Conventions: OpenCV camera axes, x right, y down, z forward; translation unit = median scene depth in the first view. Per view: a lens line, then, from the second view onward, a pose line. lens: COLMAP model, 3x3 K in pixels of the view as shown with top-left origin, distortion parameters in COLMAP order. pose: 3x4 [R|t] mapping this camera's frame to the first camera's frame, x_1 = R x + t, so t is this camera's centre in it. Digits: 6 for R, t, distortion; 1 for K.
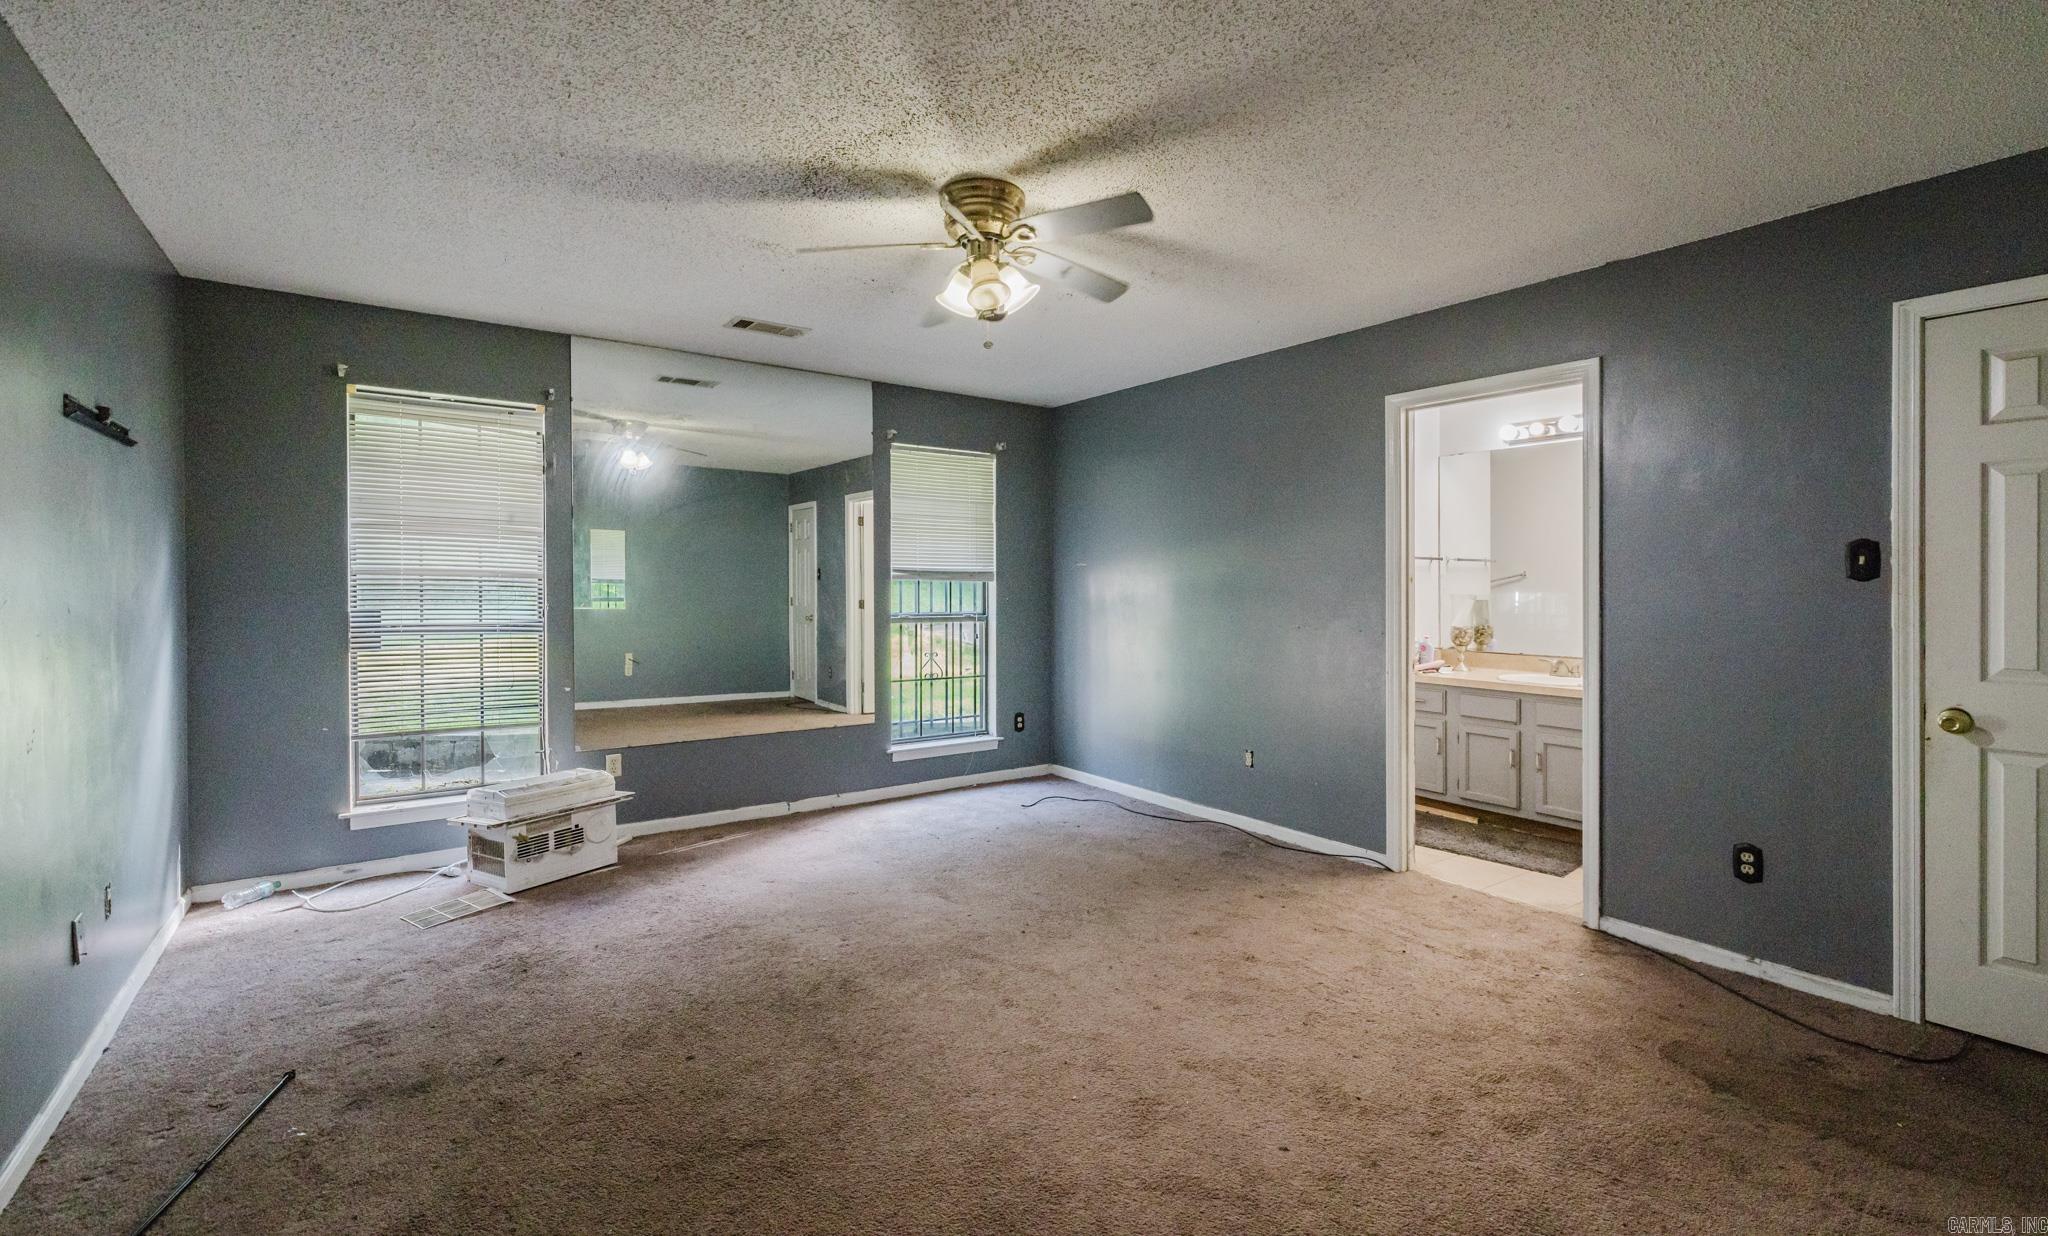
lens RADIAL K [[857.0, 0, 1017.9], [0, 857.0, 596.9], [0, 0, 1]] dist [0.000753, -0.000242]
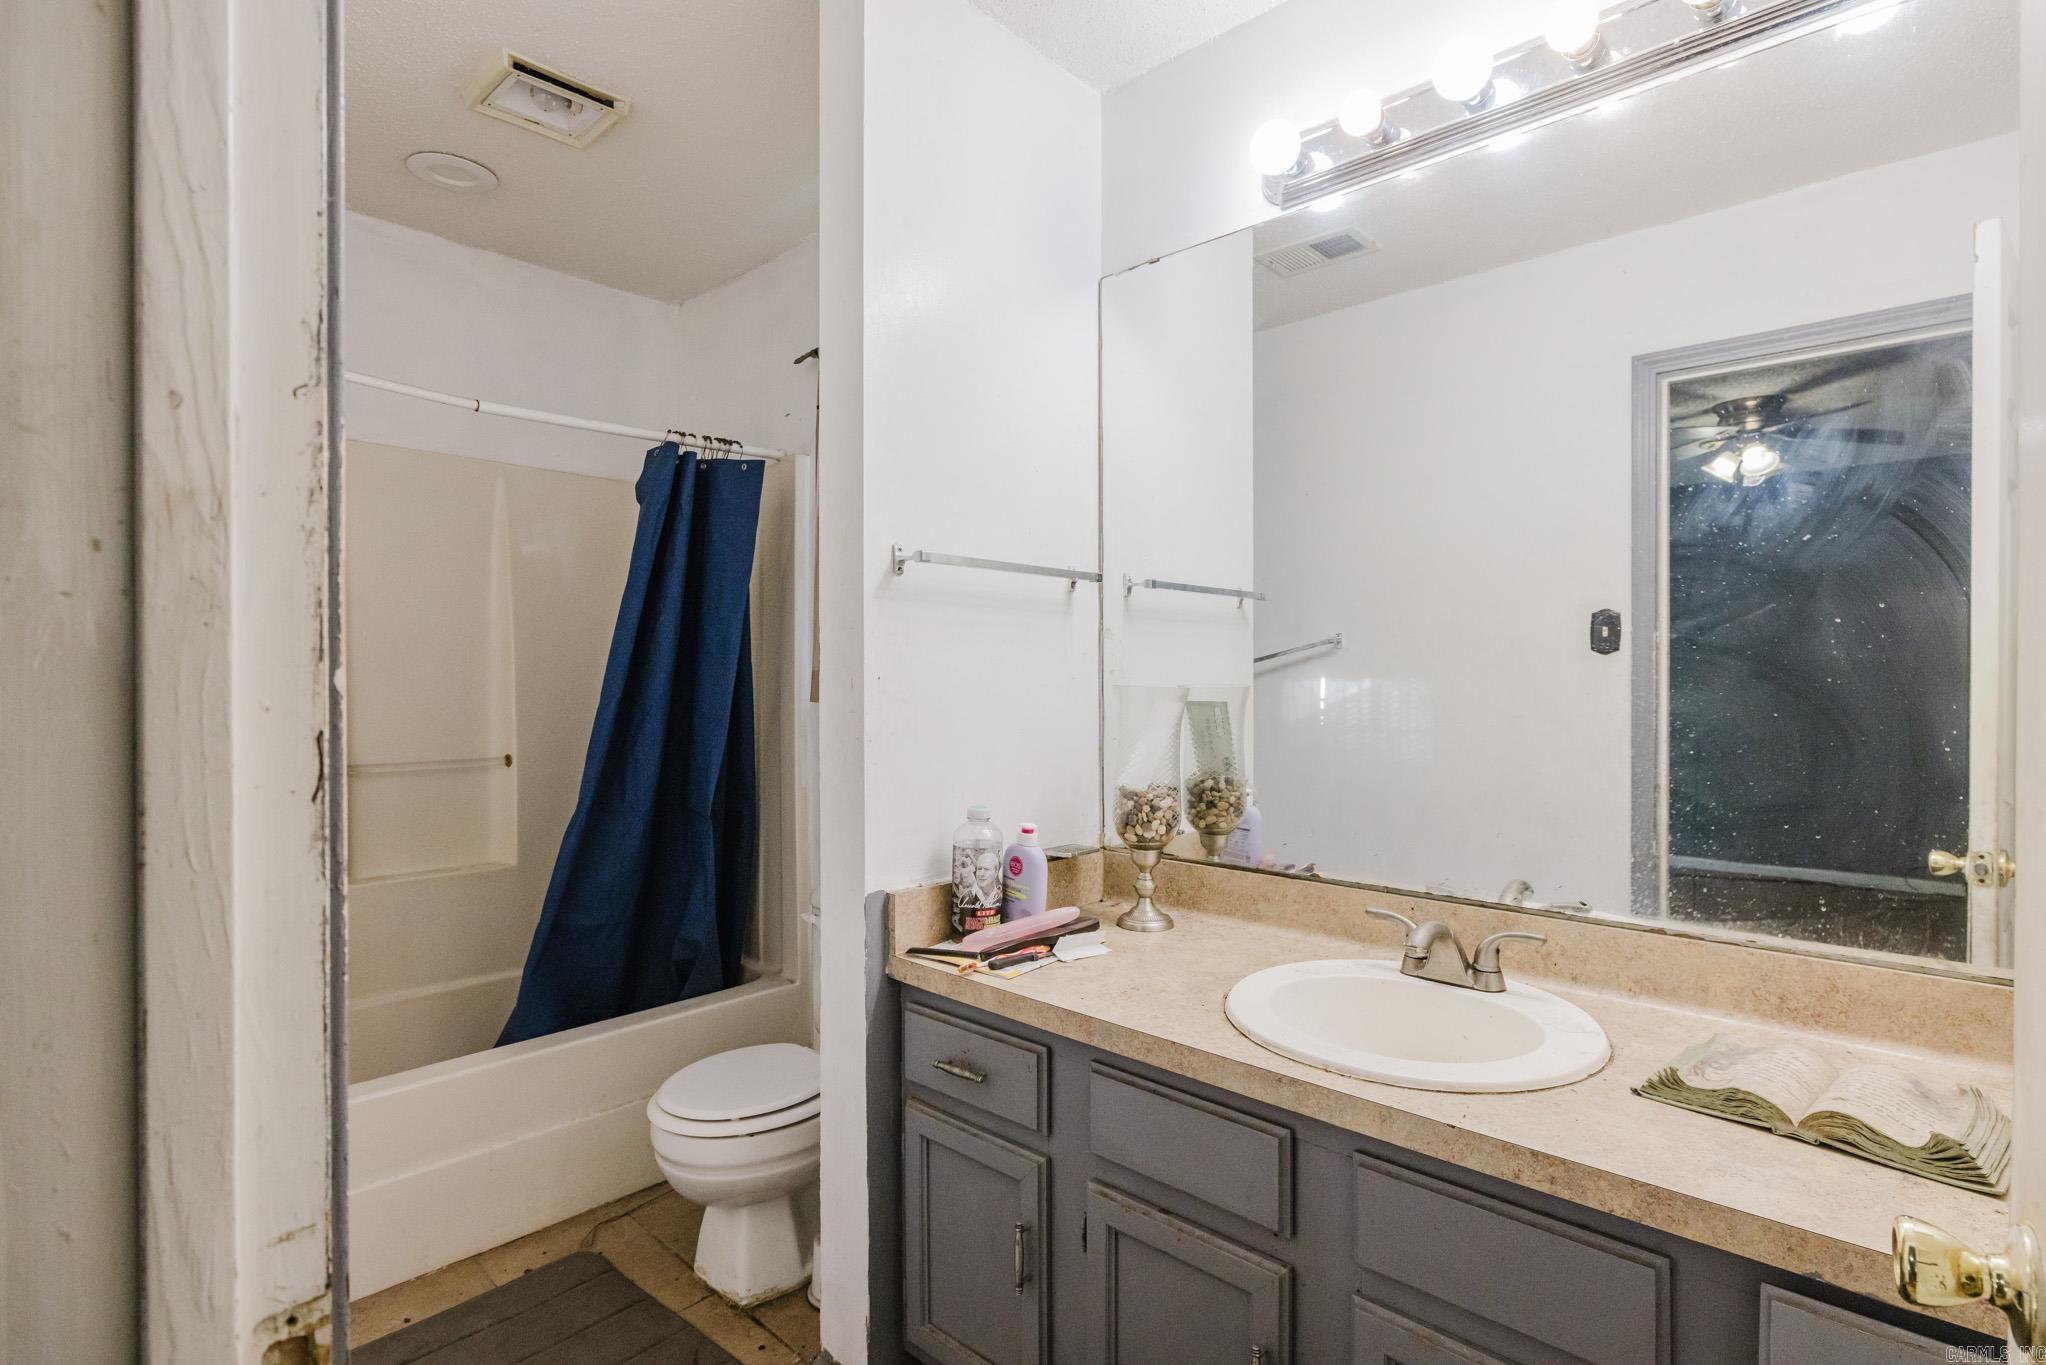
lens RADIAL K [[958.5, 0, 1027.7], [0, 958.5, 686.9], [0, 0, 1]] dist [0.004703, 0.000644]
pose [[0.978405, 0.002858, 0.206678, 0.440364], [-0.004132, 0.999975, 0.005733, -0.004550], [-0.206657, -0.006463, 0.978392, 0.726756]]
